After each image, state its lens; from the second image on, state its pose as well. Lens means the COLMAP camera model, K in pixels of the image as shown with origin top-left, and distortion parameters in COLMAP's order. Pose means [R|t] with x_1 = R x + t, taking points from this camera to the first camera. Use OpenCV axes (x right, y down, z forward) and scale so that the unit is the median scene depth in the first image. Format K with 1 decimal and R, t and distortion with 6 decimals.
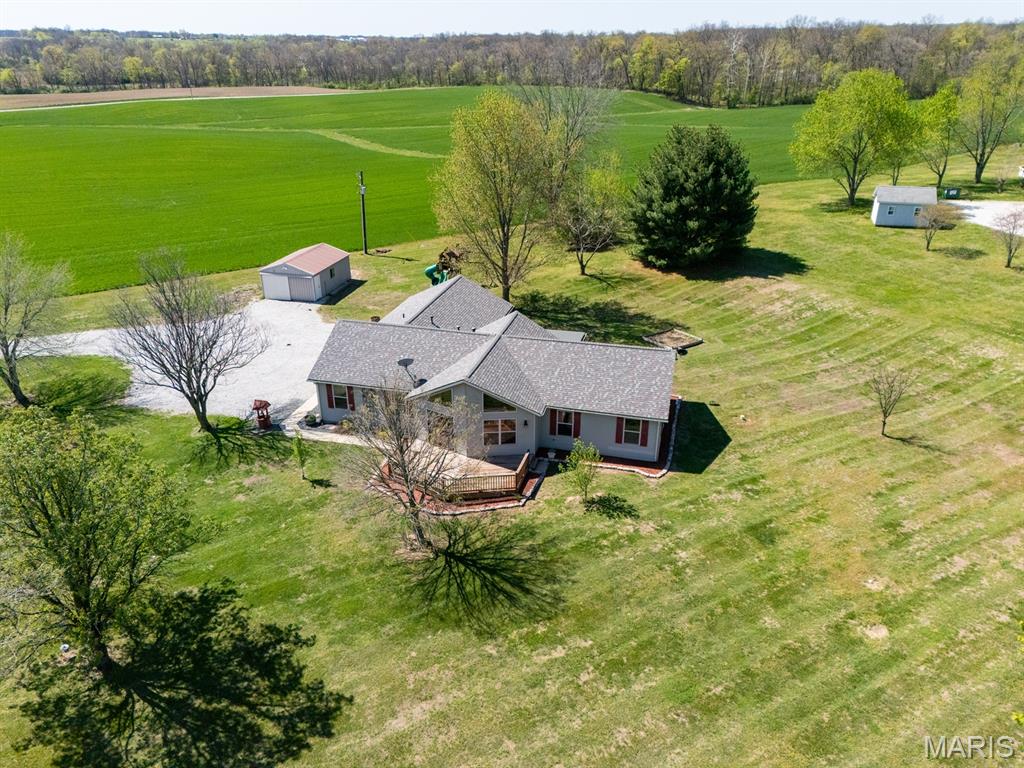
lens RADIAL K [[746.9, 0, 516.9], [0, 746.9, 380.3], [0, 0, 1]] dist [0.076857, -0.063767]
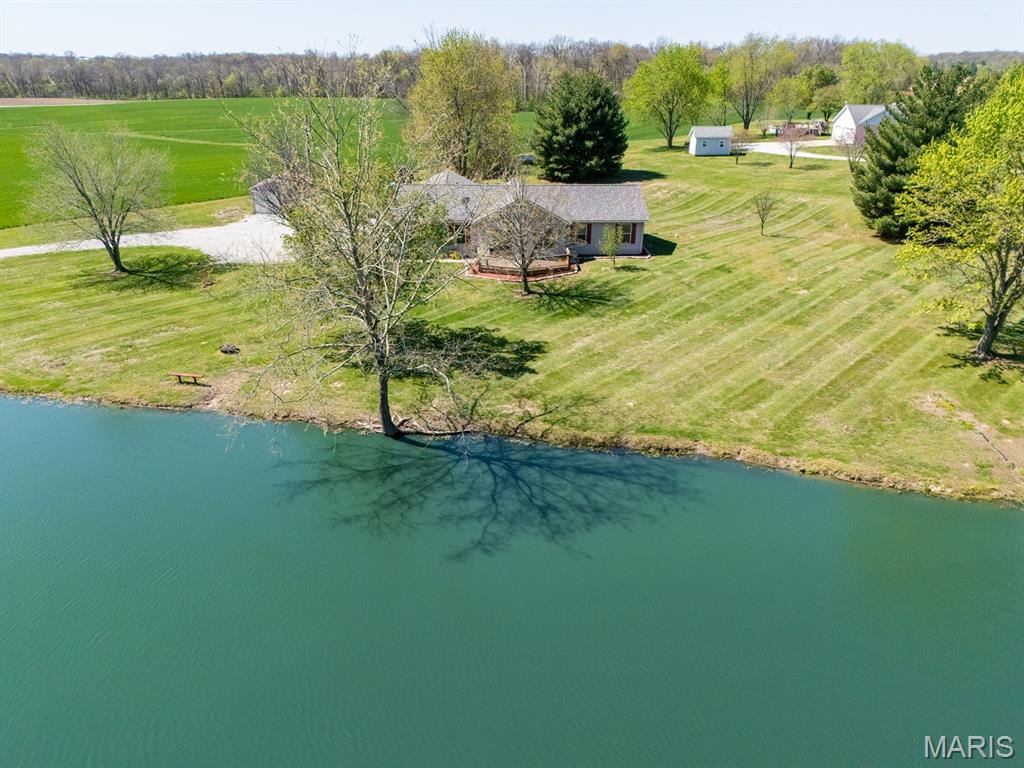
lens RADIAL K [[746.9, 0, 516.9], [0, 746.9, 380.3], [0, 0, 1]] dist [0.076857, -0.063767]
pose [[0.953984, -0.107911, 0.279769, -0.520403], [0.116638, 0.993066, -0.014684, 0.365997], [-0.276245, 0.046640, 0.959955, -0.388105]]
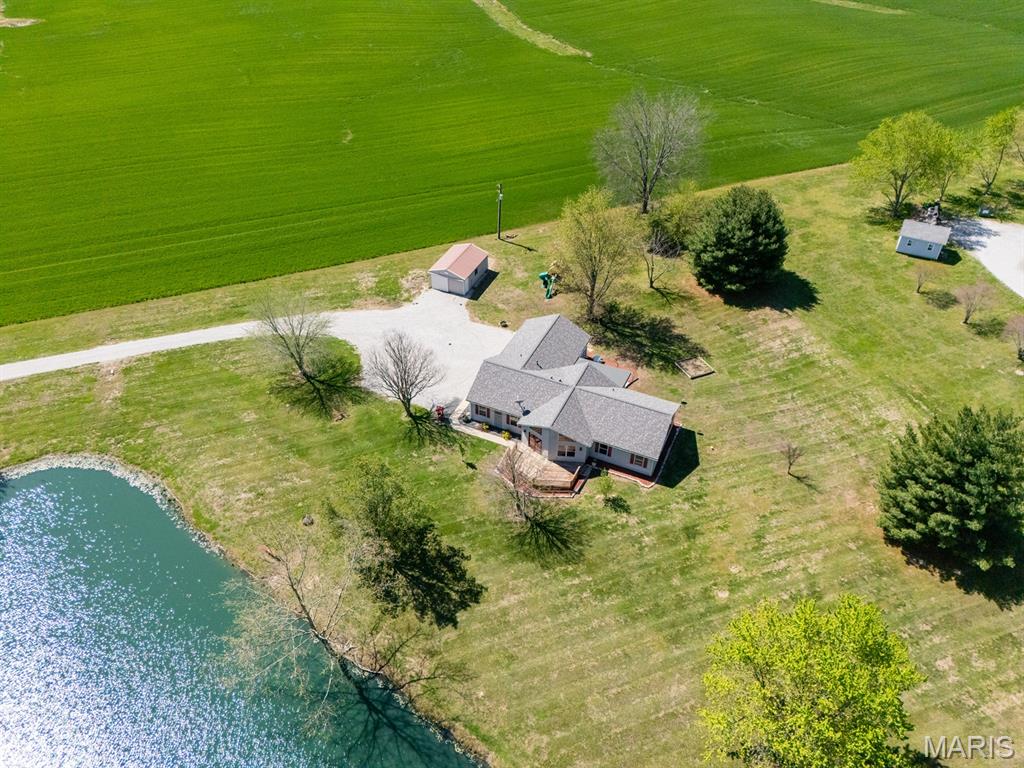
lens RADIAL K [[746.9, 0, 516.9], [0, 746.9, 380.3], [0, 0, 1]] dist [0.076857, -0.063767]
pose [[0.984990, 0.119522, -0.124533, 0.065729], [-0.082308, 0.959398, 0.269780, -0.595887], [0.151721, -0.255480, 0.954835, -0.750627]]
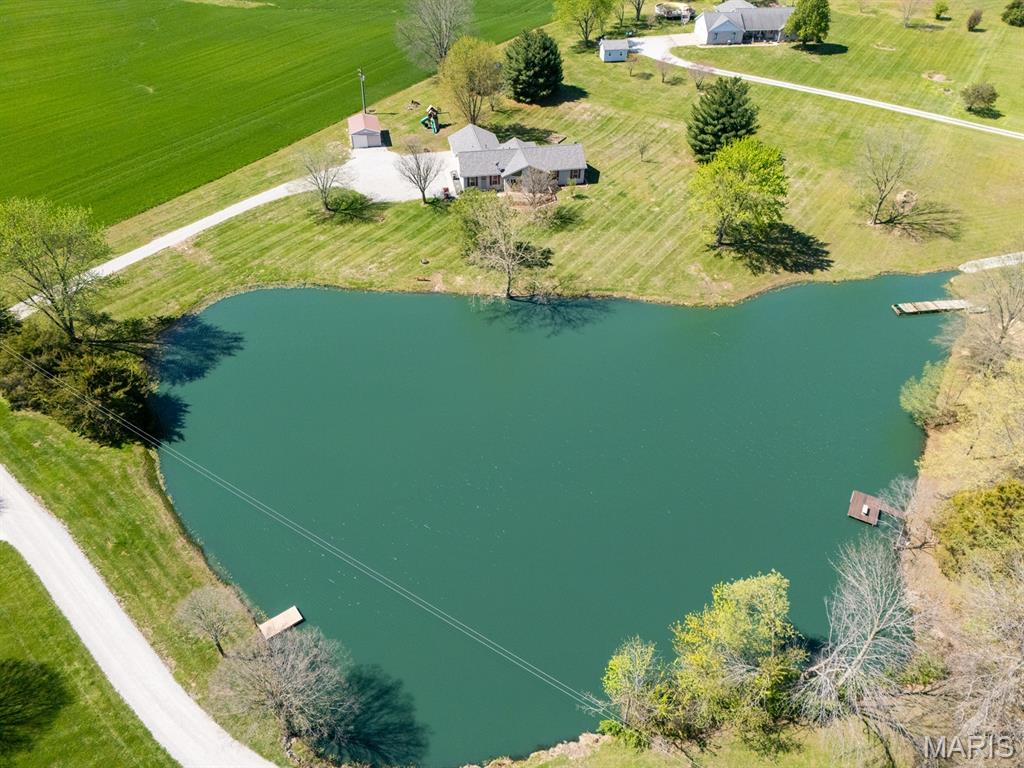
lens RADIAL K [[746.9, 0, 516.9], [0, 746.9, 380.3], [0, 0, 1]] dist [0.076857, -0.063767]
pose [[0.902025, -0.268454, 0.338059, -1.346449], [0.167450, 0.939391, 0.299174, -0.099042], [-0.397884, -0.213254, 0.892307, -1.851630]]
